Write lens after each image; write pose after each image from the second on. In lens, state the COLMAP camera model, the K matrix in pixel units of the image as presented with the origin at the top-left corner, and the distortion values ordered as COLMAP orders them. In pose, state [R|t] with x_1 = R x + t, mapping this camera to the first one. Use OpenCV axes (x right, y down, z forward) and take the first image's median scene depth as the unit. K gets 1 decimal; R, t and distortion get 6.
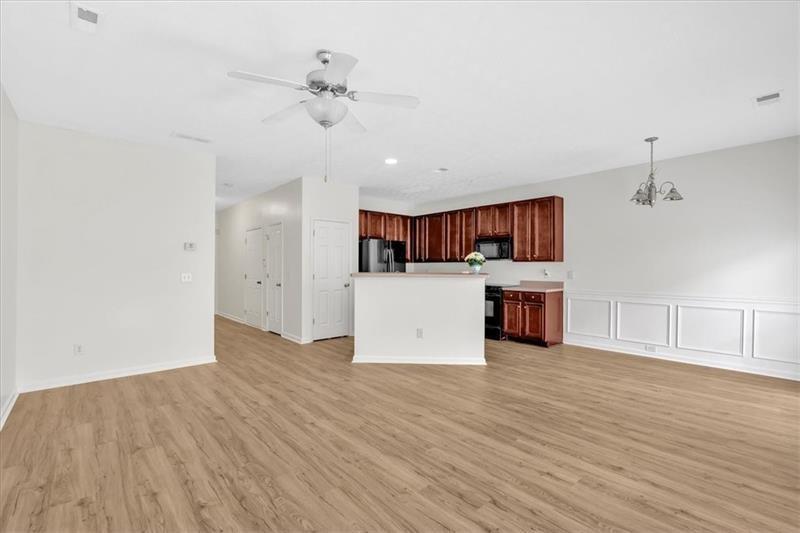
lens RADIAL K [[361.6, 0, 399.0], [0, 361.6, 265.0], [0, 0, 1]] dist [-0.010592, 0.003549]
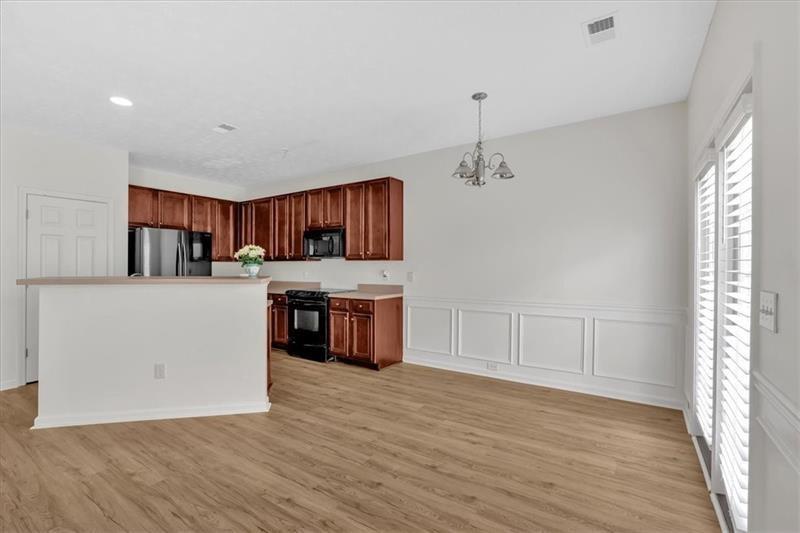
lens RADIAL K [[361.6, 0, 405.0], [0, 361.6, 264.4], [0, 0, 1]] dist [-0.010592, 0.003549]
pose [[0.965224, -0.000675, 0.261423, 0.301600], [0.001184, 0.999998, -0.001790, 0.001680], [-0.261421, 0.002038, 0.965223, 0.267478]]
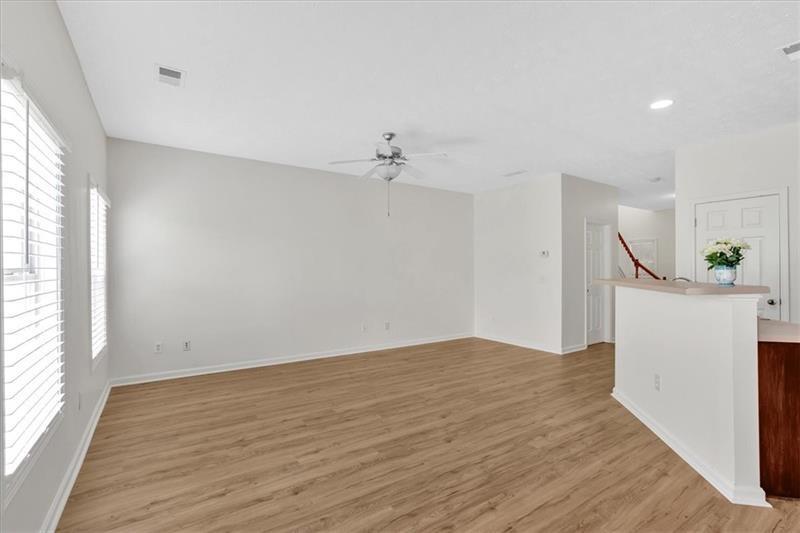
lens RADIAL K [[361.6, 0, 392.7], [0, 361.6, 269.3], [0, 0, 1]] dist [-0.010592, 0.003549]
pose [[-0.150321, -0.004203, -0.988628, 0.690177], [0.006417, 0.999966, -0.005227, 0.002357], [0.988616, -0.007129, -0.150289, 0.643861]]
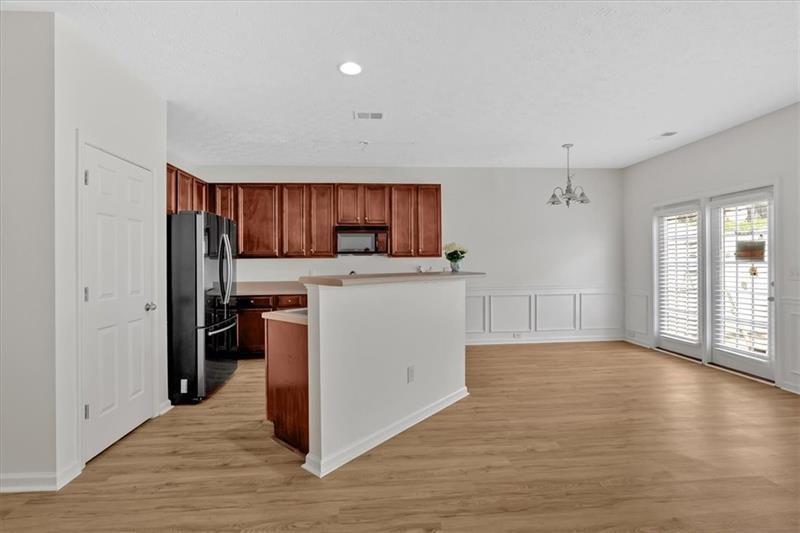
lens RADIAL K [[361.6, 0, 396.5], [0, 361.6, 260.5], [0, 0, 1]] dist [-0.010592, 0.003549]
pose [[0.603312, -0.001612, 0.797504, -0.421749], [0.008858, 0.999950, -0.004680, 0.003027], [-0.797456, 0.009888, 0.603296, 0.639503]]
